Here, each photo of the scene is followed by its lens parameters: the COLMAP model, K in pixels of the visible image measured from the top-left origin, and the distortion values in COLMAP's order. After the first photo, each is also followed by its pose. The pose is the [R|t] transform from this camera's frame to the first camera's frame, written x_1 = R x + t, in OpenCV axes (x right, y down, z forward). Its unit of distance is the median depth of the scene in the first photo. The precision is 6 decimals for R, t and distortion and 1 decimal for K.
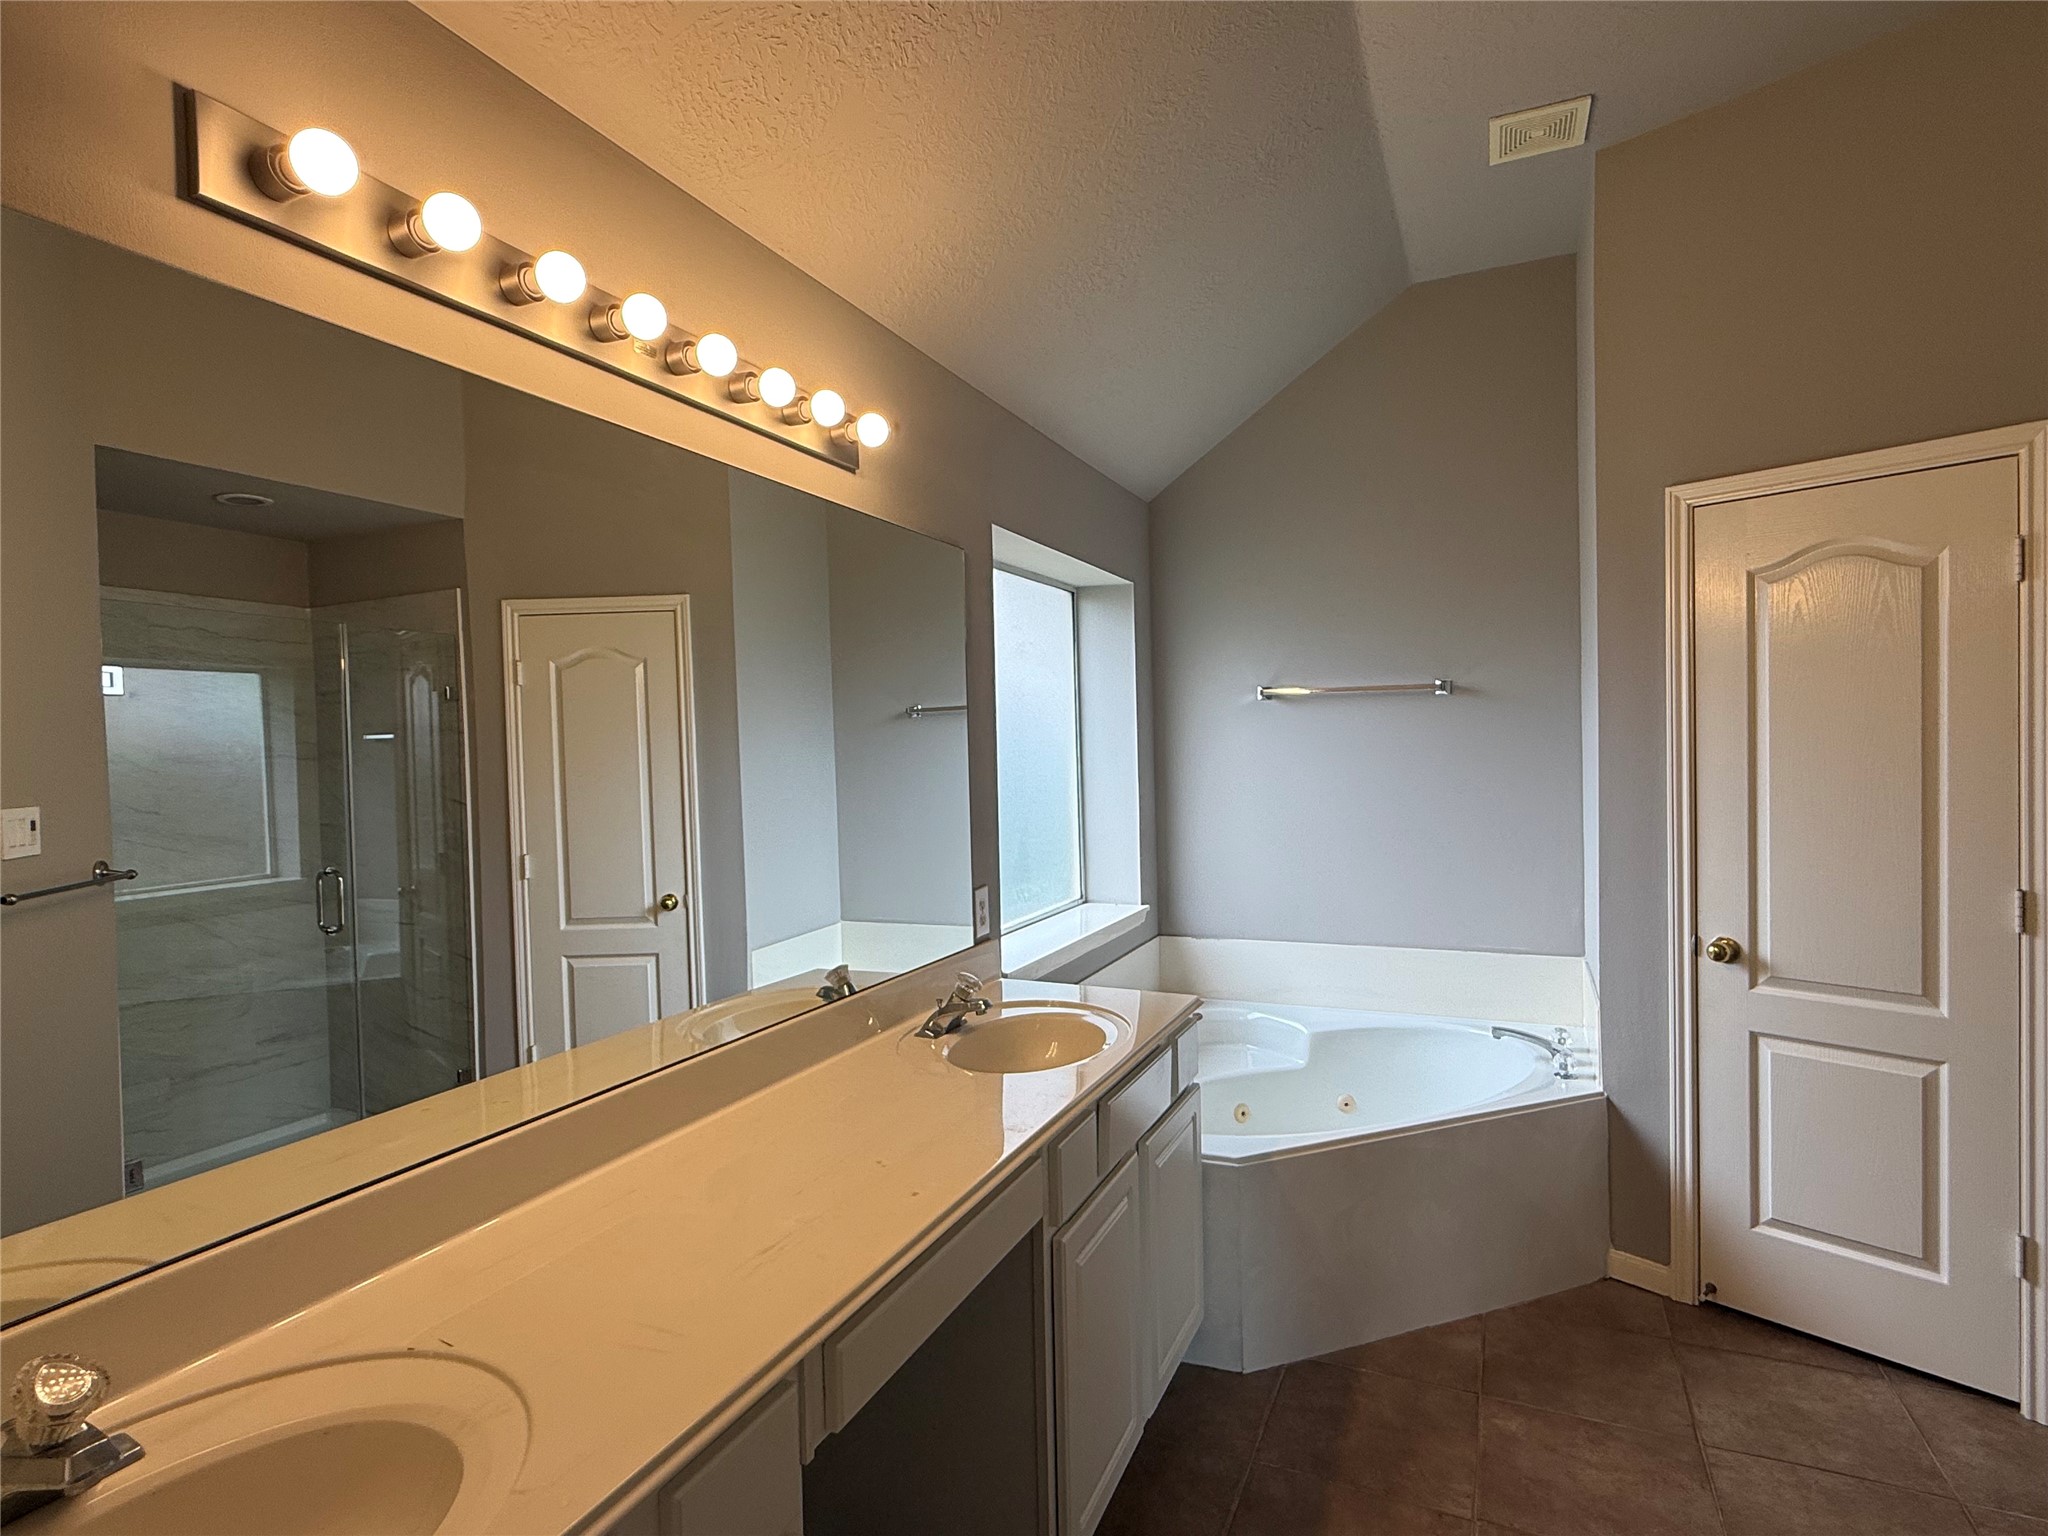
lens RADIAL K [[1081.7, 0, 1024.0], [0, 1081.7, 768.0], [0, 0, 1]] dist [-0.000826, 0.000124]
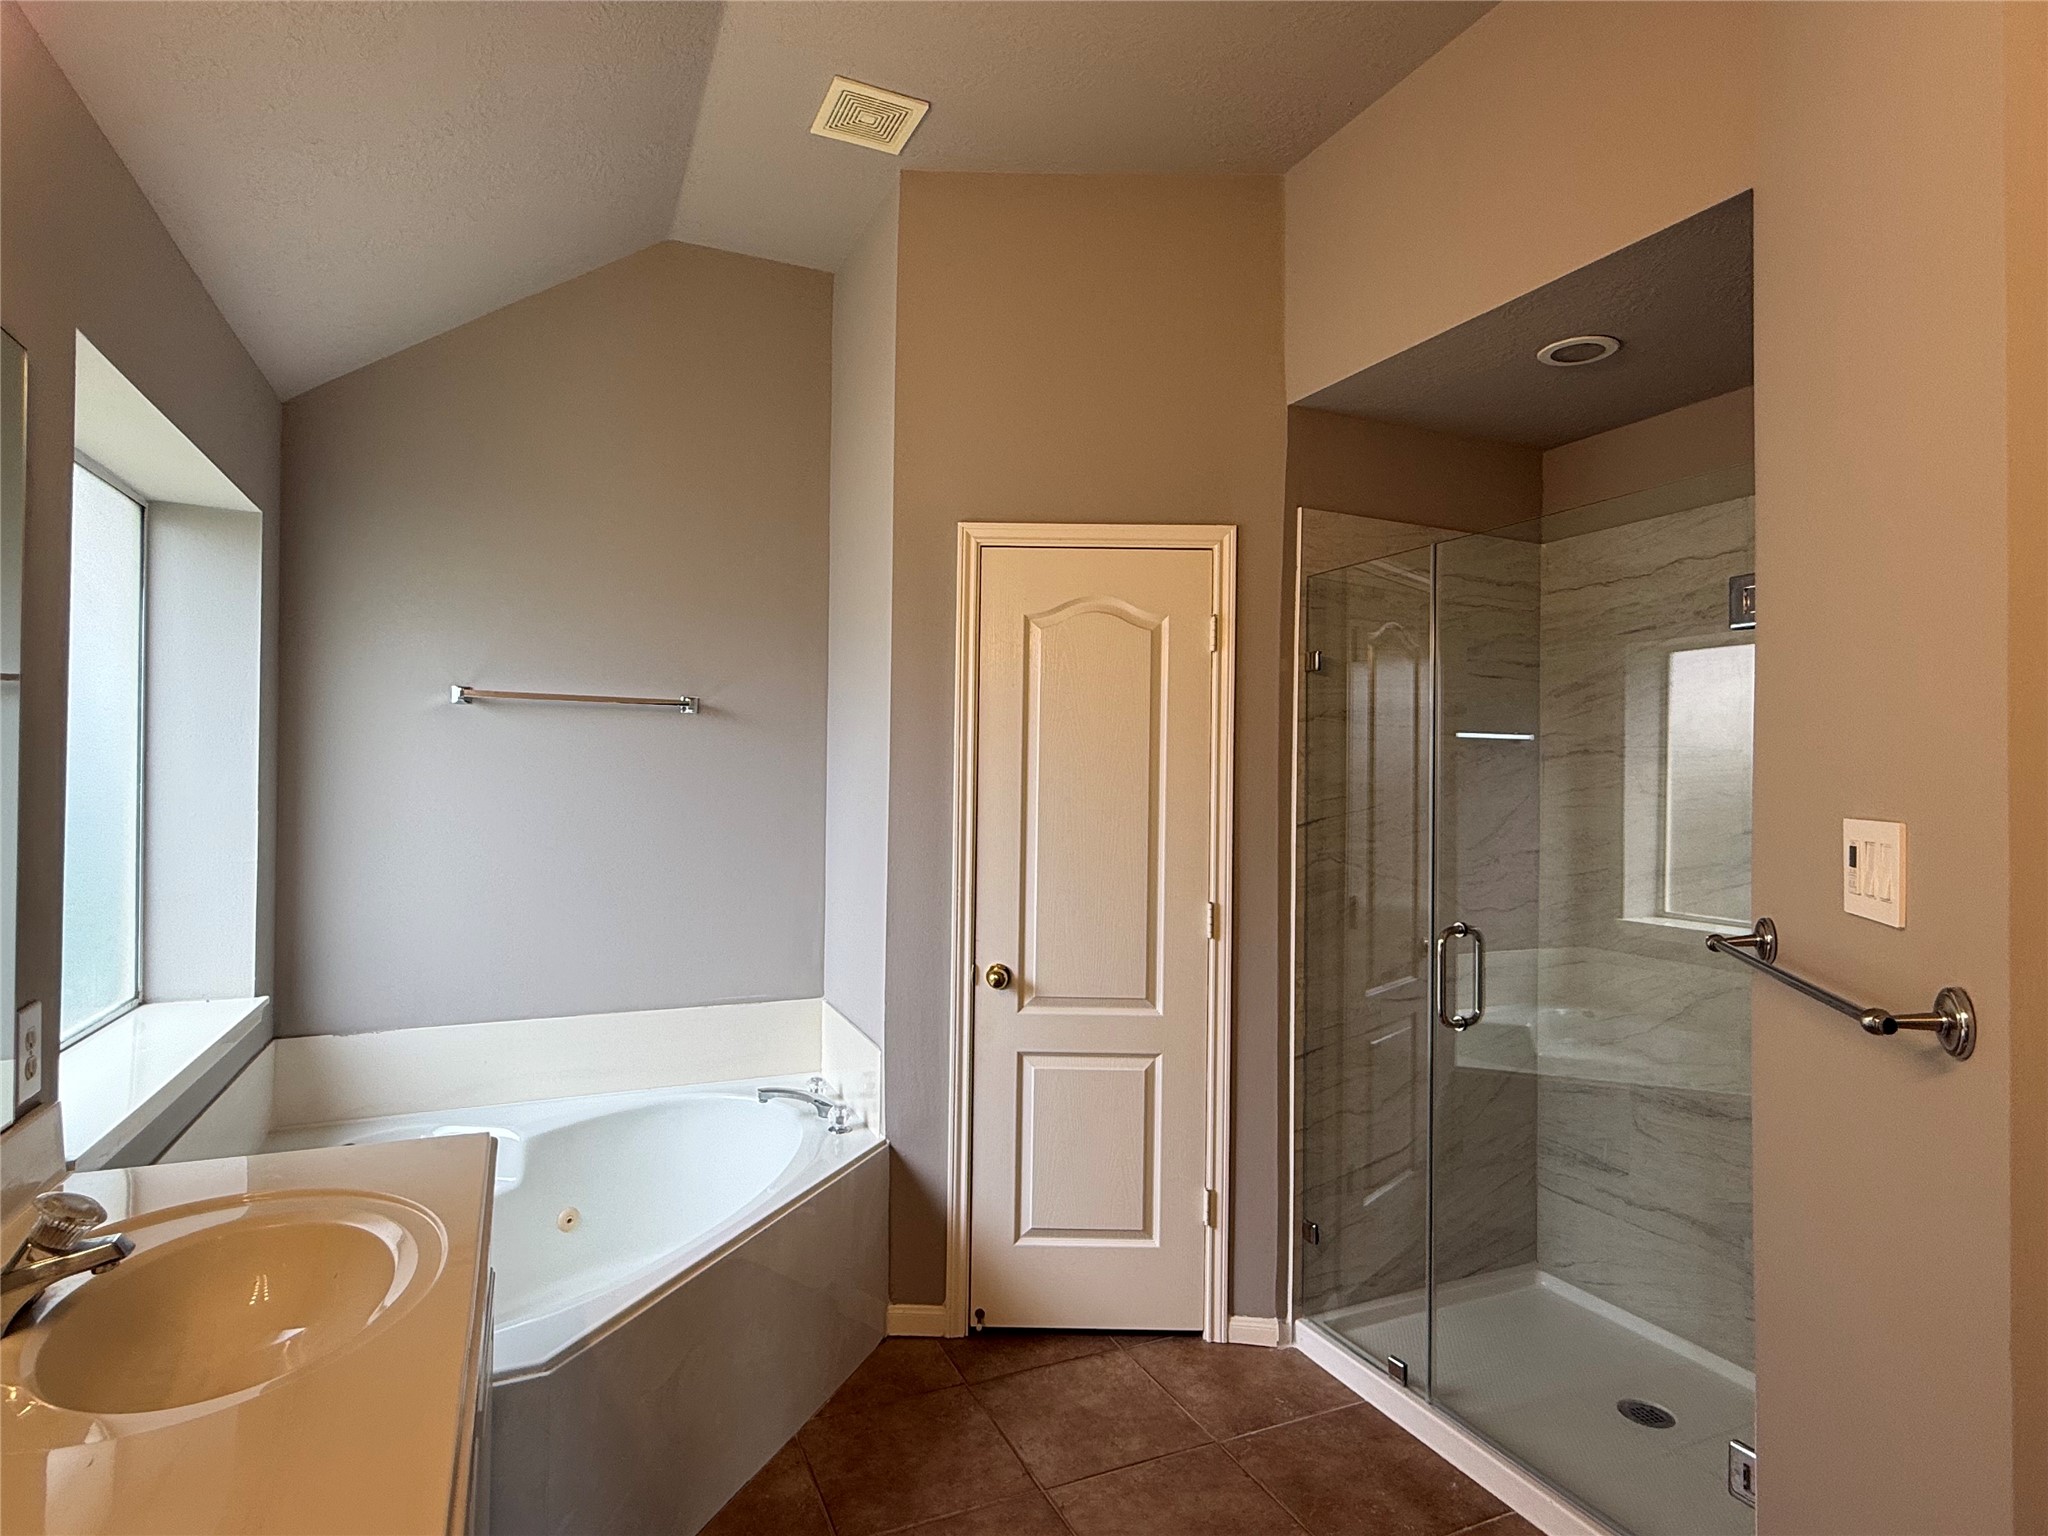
lens RADIAL K [[1081.7, 0, 1024.0], [0, 1081.7, 768.0], [0, 0, 1]] dist [-0.000826, 0.000124]
pose [[0.658208, 0.039816, 0.751782, -0.121505], [-0.012580, 0.999043, -0.041898, 0.012591], [-0.752731, 0.018120, 0.658079, 0.300943]]
